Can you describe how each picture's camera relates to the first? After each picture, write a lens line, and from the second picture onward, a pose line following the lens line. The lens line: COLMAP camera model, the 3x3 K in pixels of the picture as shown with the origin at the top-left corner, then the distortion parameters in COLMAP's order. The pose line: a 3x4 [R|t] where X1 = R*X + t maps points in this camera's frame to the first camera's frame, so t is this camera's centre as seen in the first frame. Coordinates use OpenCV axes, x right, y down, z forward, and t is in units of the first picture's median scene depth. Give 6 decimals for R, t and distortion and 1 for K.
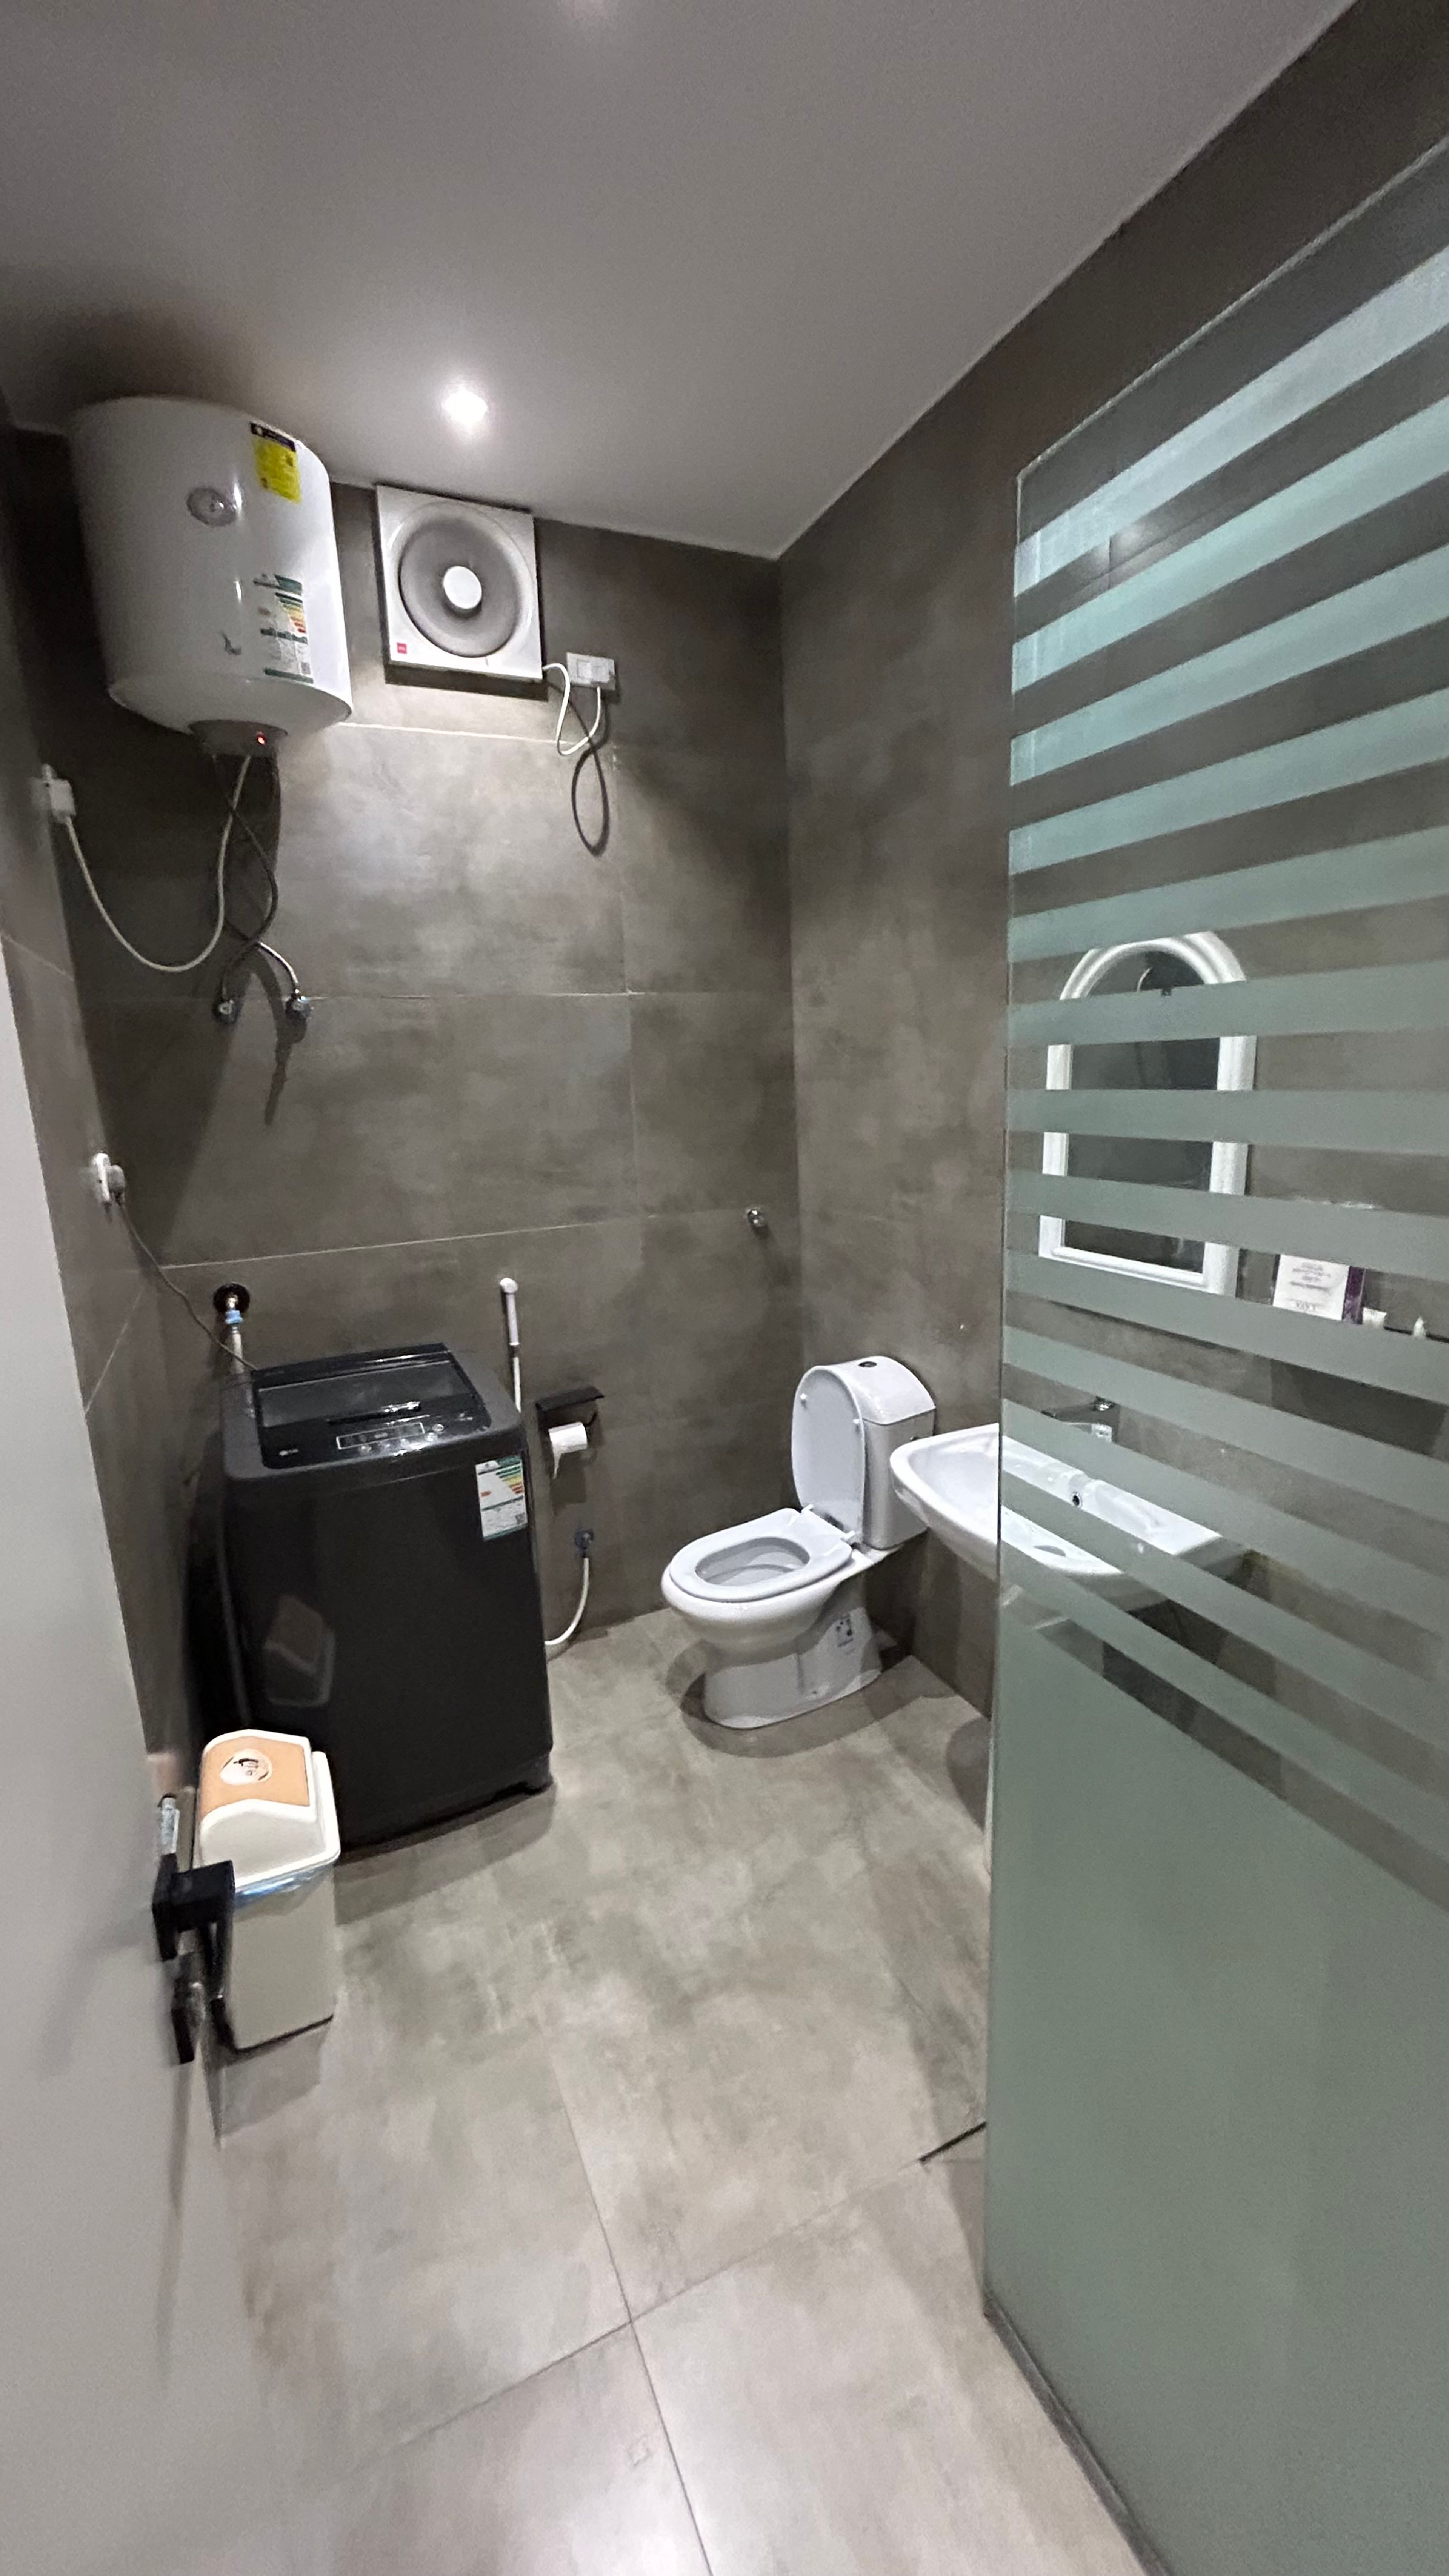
lens RADIAL K [[1045.6, 0, 719.4], [0, 1045.6, 1284.6], [0, 0, 1]] dist [-0.006248, 0.005693]
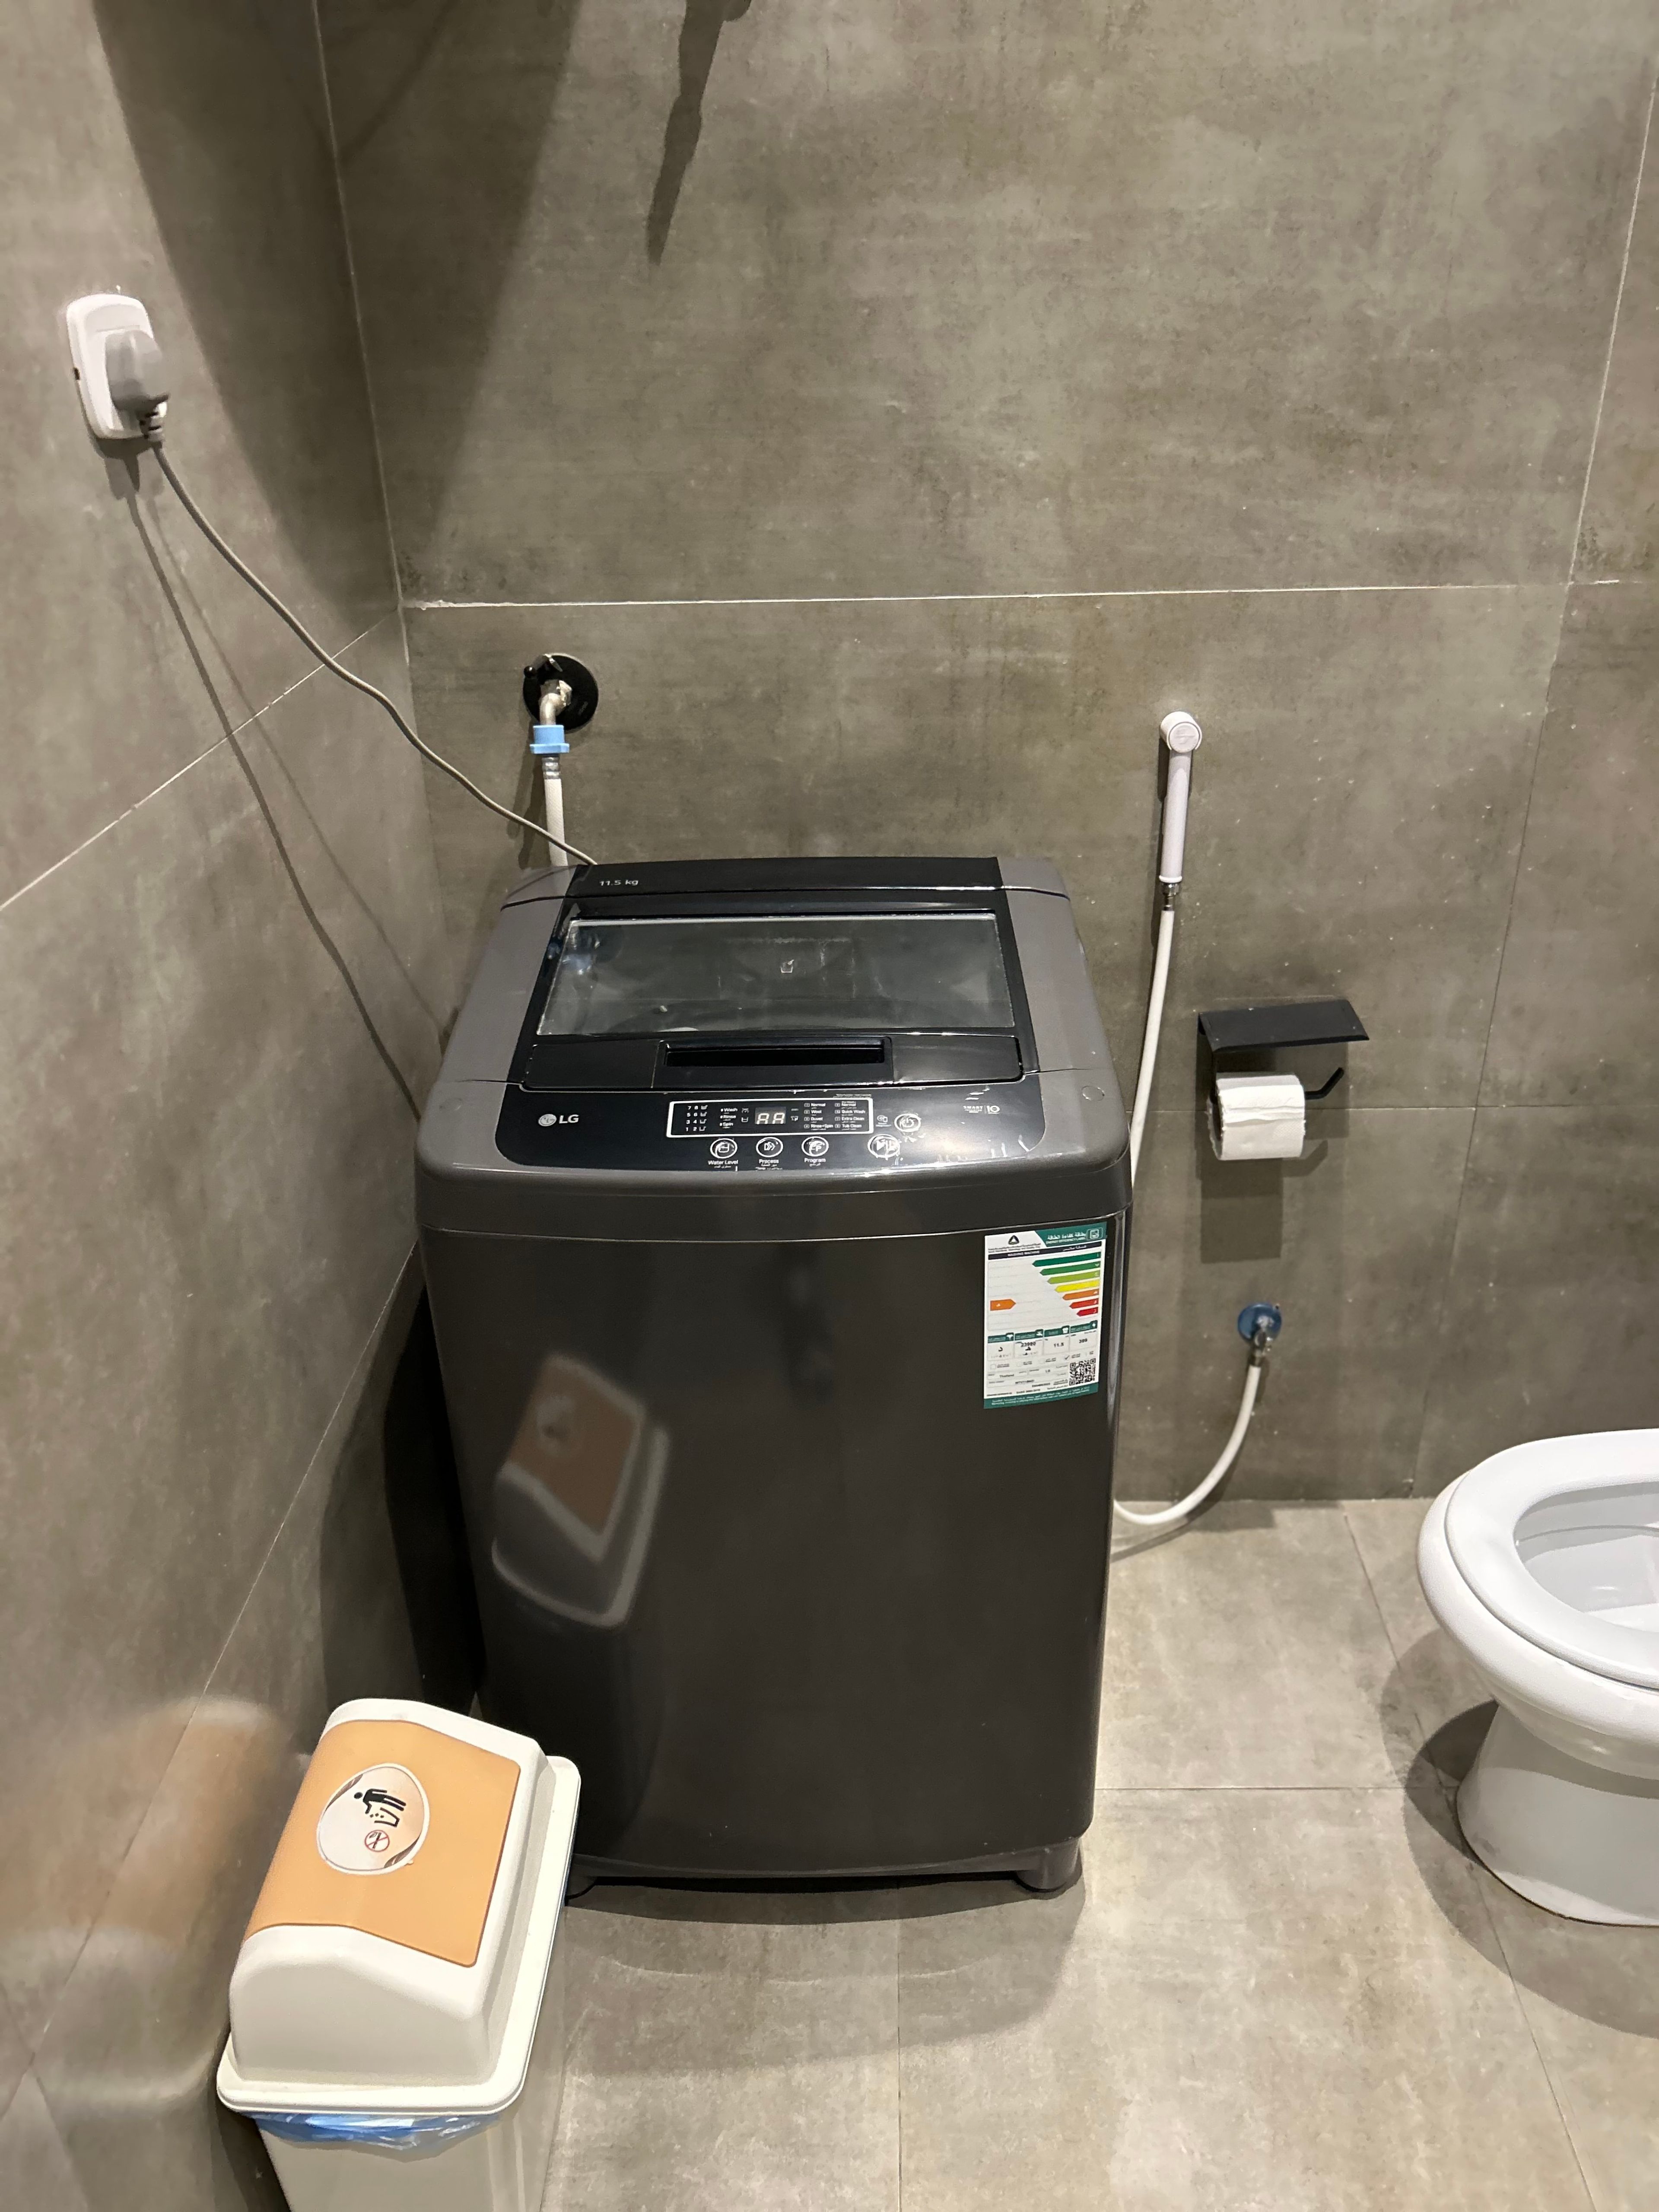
lens RADIAL K [[1650.6, 0, 863.9], [0, 1650.6, 1117.9], [0, 0, 1]] dist [0.063162, -0.077151]
pose [[0.904366, 0.221410, -0.364828, -0.050796], [-0.106231, 0.944771, 0.310038, -0.047229], [0.413325, -0.241632, 0.877939, 0.386112]]
